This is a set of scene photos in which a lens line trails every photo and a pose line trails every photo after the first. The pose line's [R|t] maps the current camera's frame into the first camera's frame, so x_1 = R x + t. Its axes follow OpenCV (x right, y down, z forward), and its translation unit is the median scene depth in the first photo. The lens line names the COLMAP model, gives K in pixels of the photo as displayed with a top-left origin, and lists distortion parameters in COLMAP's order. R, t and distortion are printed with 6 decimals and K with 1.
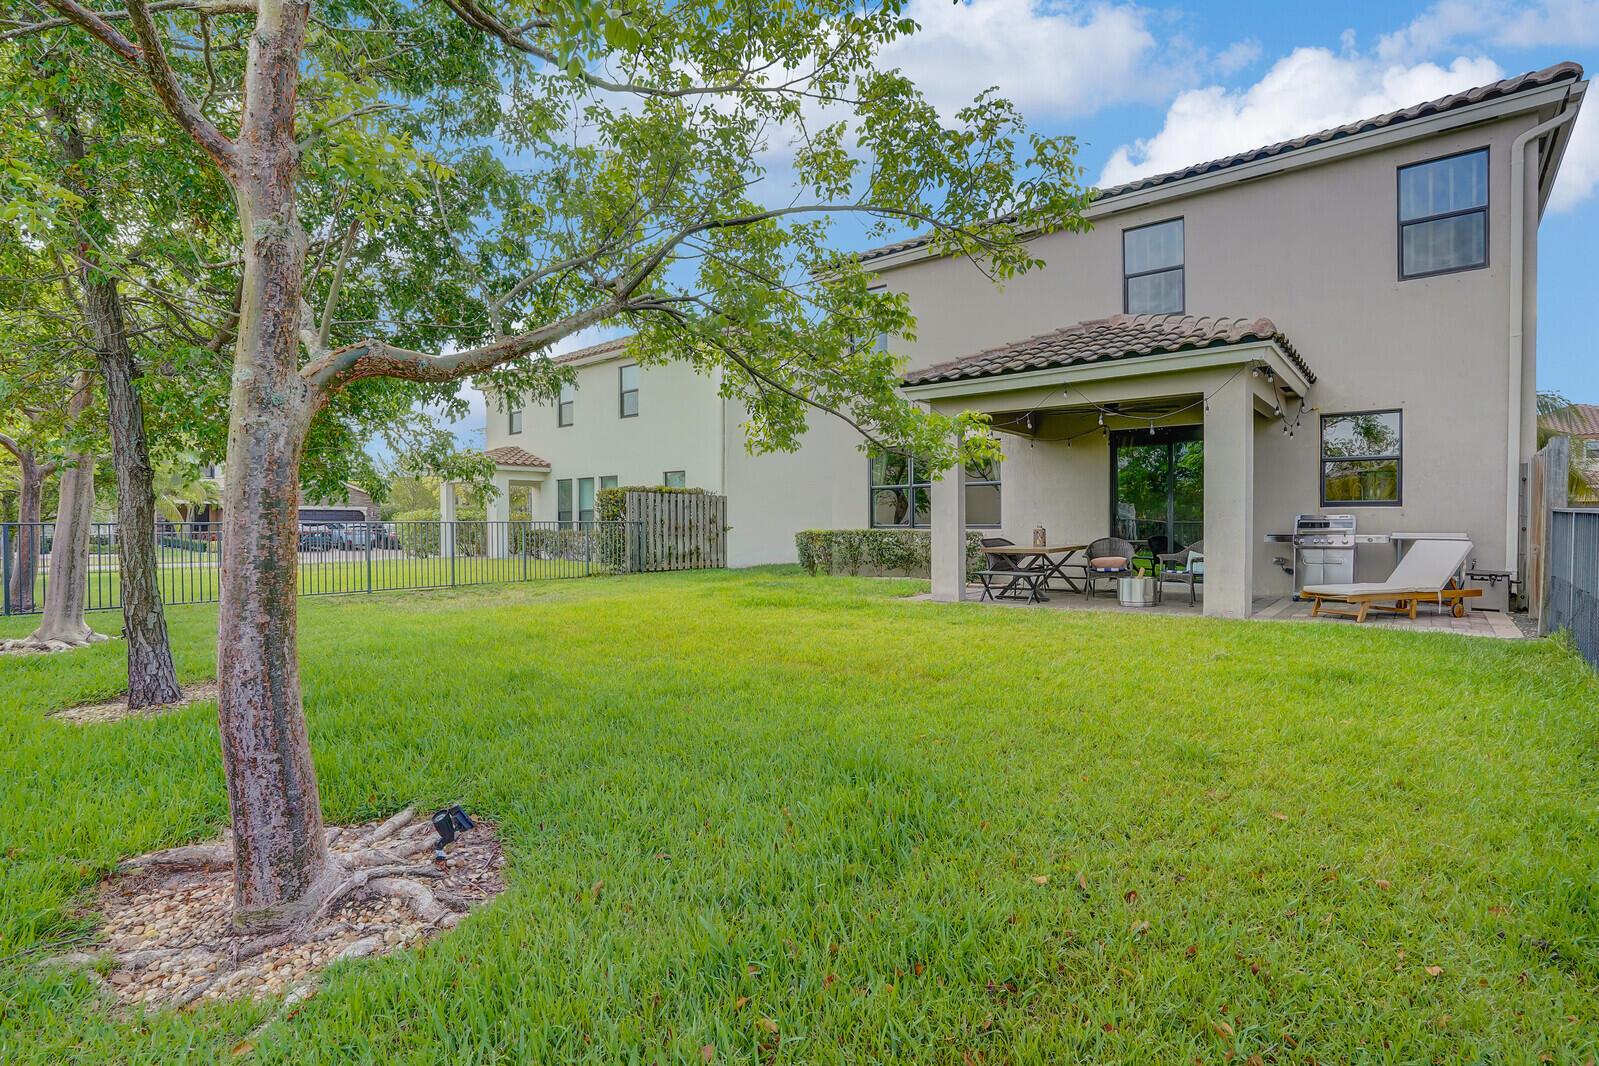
lens RADIAL K [[774.8, 0, 799.5], [0, 774.8, 533.0], [0, 0, 1]] dist [-0.001537, -0.000088]
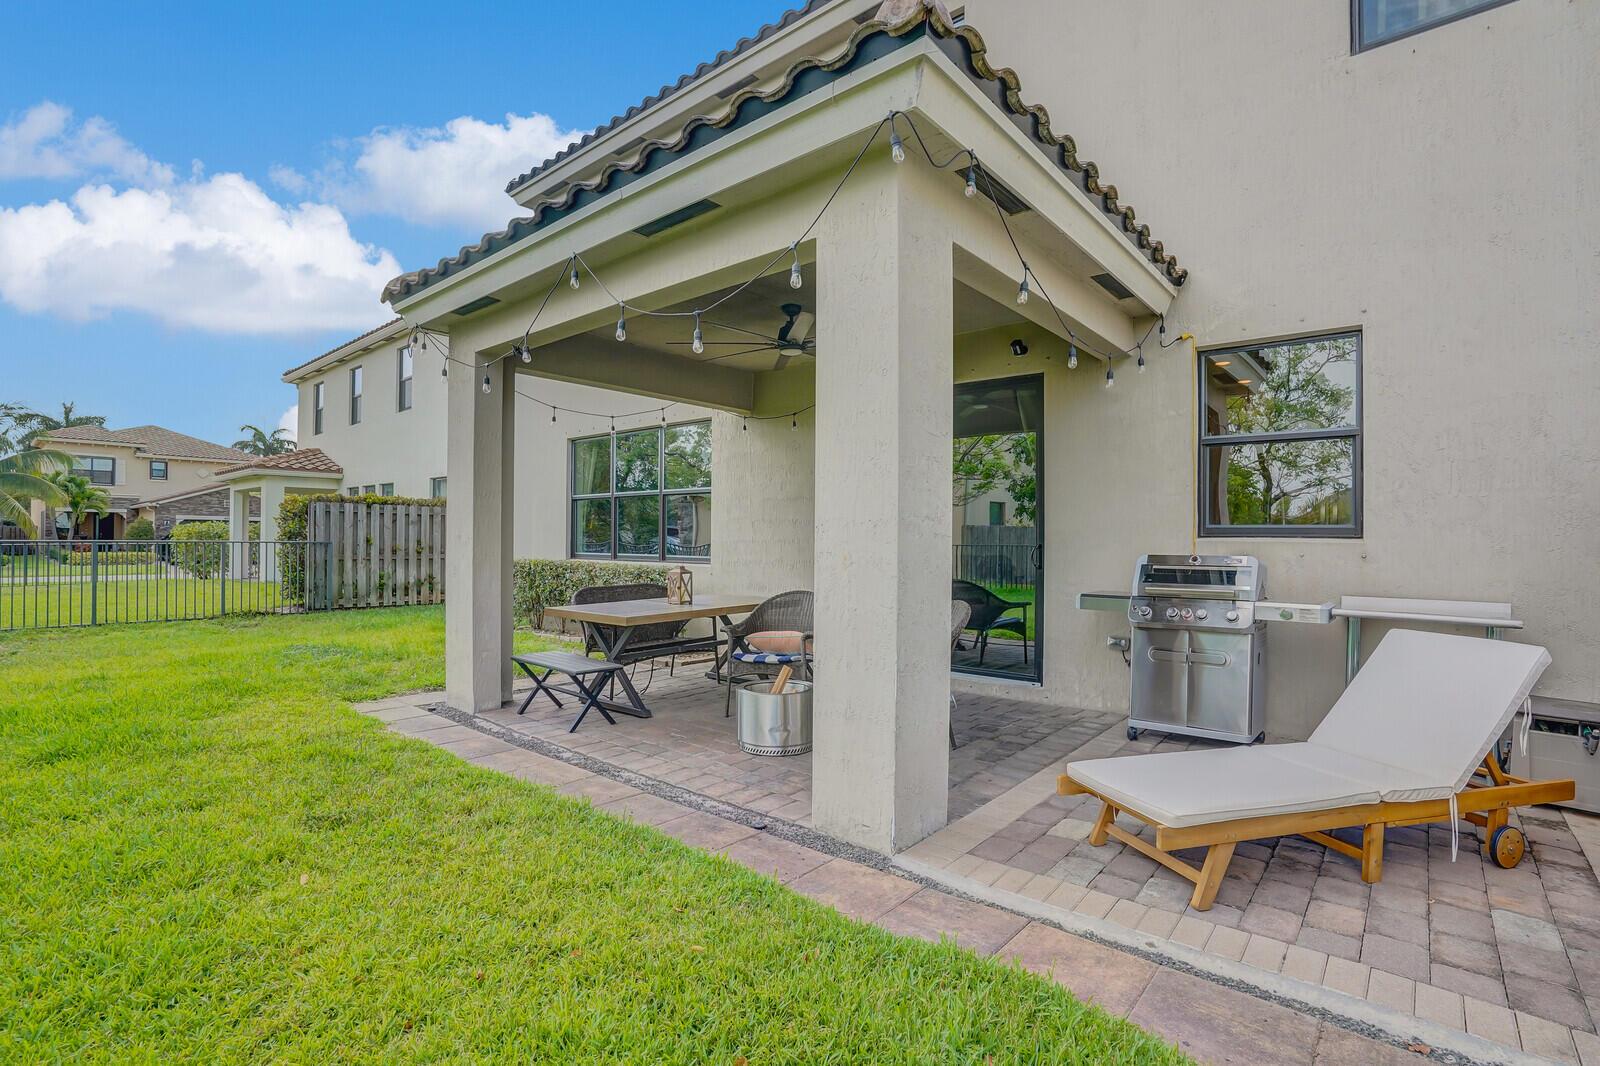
lens RADIAL K [[722.7, 0, 800.0], [0, 722.7, 533.0], [0, 0, 1]] dist [0.001883, 0.000356]
pose [[0.999065, 0.015175, -0.040488, 0.436297], [-0.016126, 0.999599, -0.023287, -0.021498], [0.040118, 0.023918, 0.998909, 0.528602]]
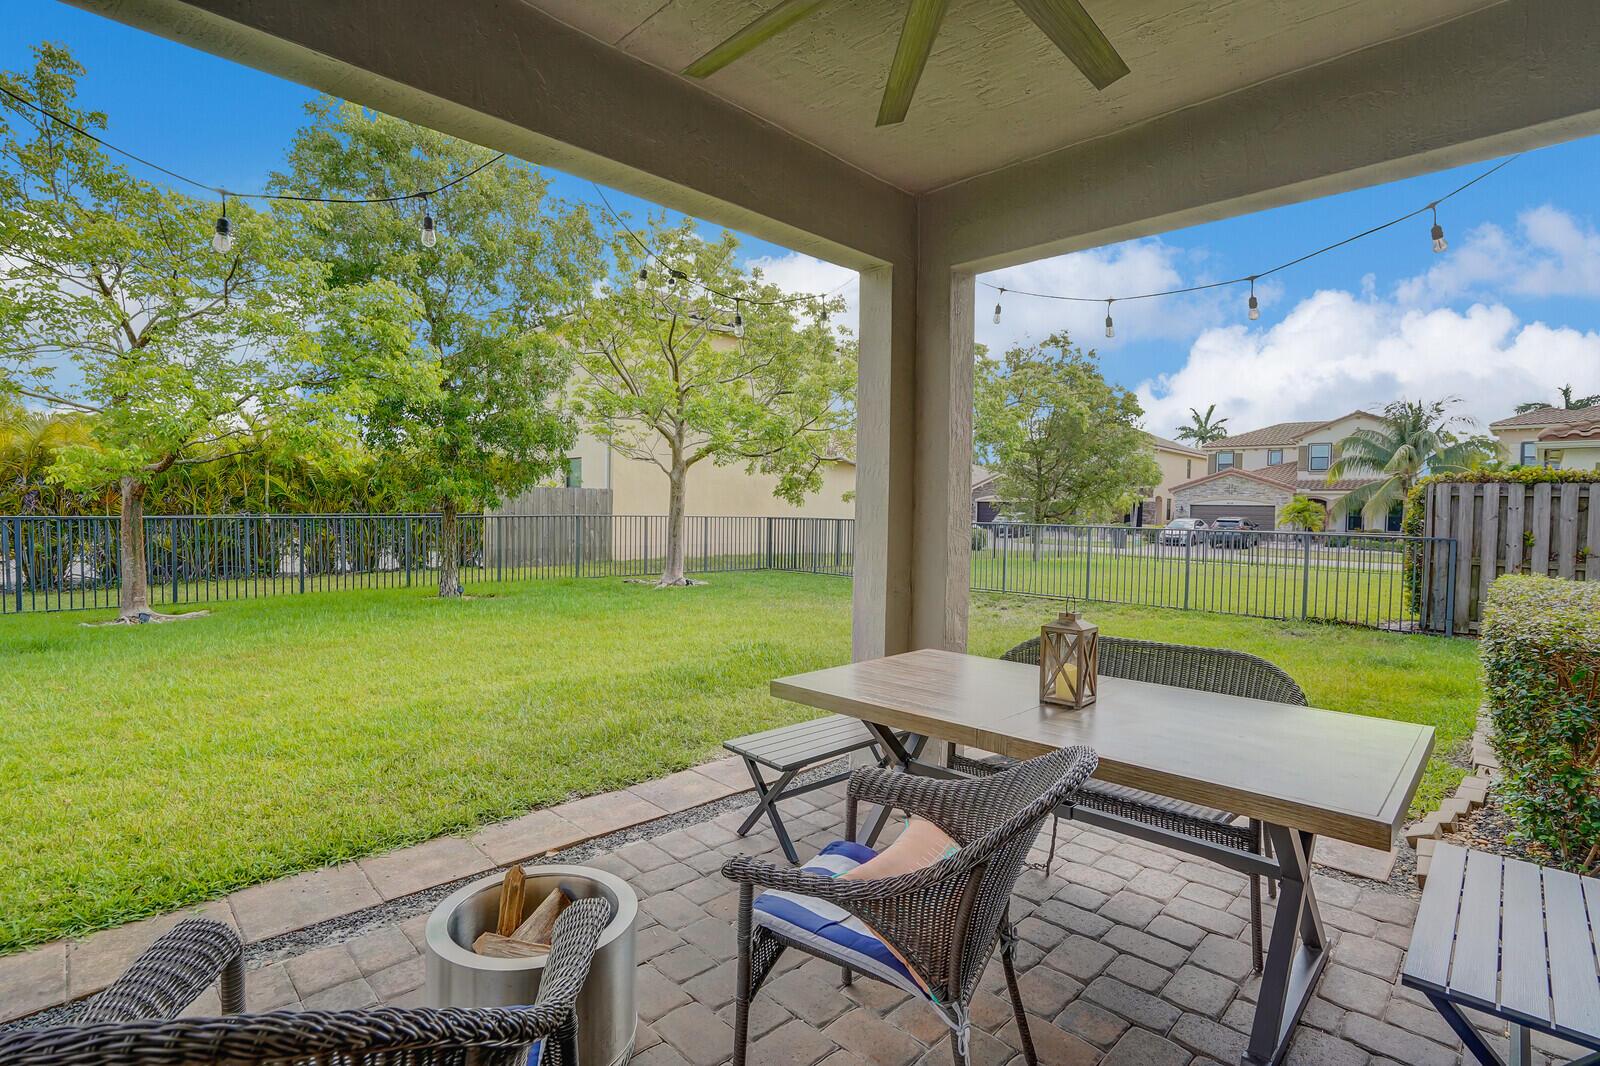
lens RADIAL K [[774.9, 0, 800.0], [0, 774.9, 533.0], [0, 0, 1]] dist [-0.033667, 0.000421]
pose [[-0.109468, 0.039067, -0.993222, 0.611695], [-0.033457, 0.998516, 0.042963, -0.046239], [0.993427, 0.037934, -0.107999, 1.132028]]
